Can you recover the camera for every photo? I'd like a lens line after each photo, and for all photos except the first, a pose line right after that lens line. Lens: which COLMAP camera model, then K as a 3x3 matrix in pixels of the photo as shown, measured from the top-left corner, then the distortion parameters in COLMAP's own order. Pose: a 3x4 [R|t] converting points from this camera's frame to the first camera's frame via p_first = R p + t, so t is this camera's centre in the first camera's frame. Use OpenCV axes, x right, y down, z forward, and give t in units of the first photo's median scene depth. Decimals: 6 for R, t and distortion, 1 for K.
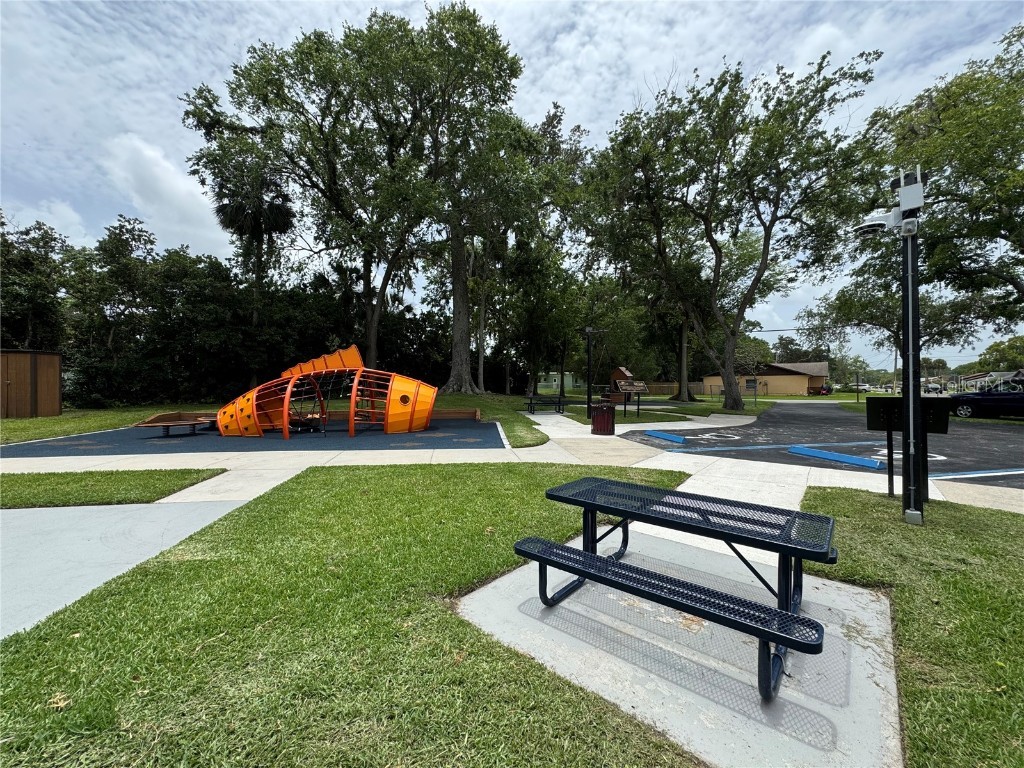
lens RADIAL K [[410.0, 0, 513.2], [0, 410.0, 383.0], [0, 0, 1]] dist [-0.000656, -0.000021]
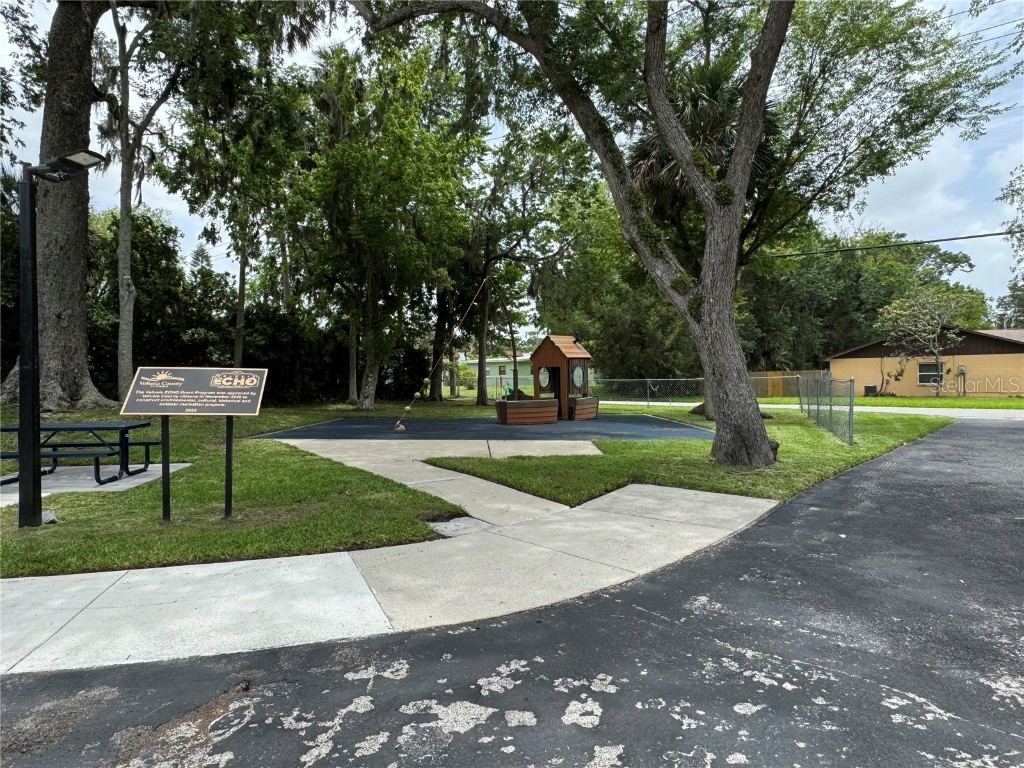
lens RADIAL K [[651.8, 0, 511.2], [0, 651.8, 384.2], [0, 0, 1]] dist [0.005594, 0.001439]
pose [[0.996329, -0.006513, -0.085357, 0.161606], [0.007868, 0.999848, 0.015550, 0.000002], [0.085242, -0.016165, 0.996229, 0.203069]]
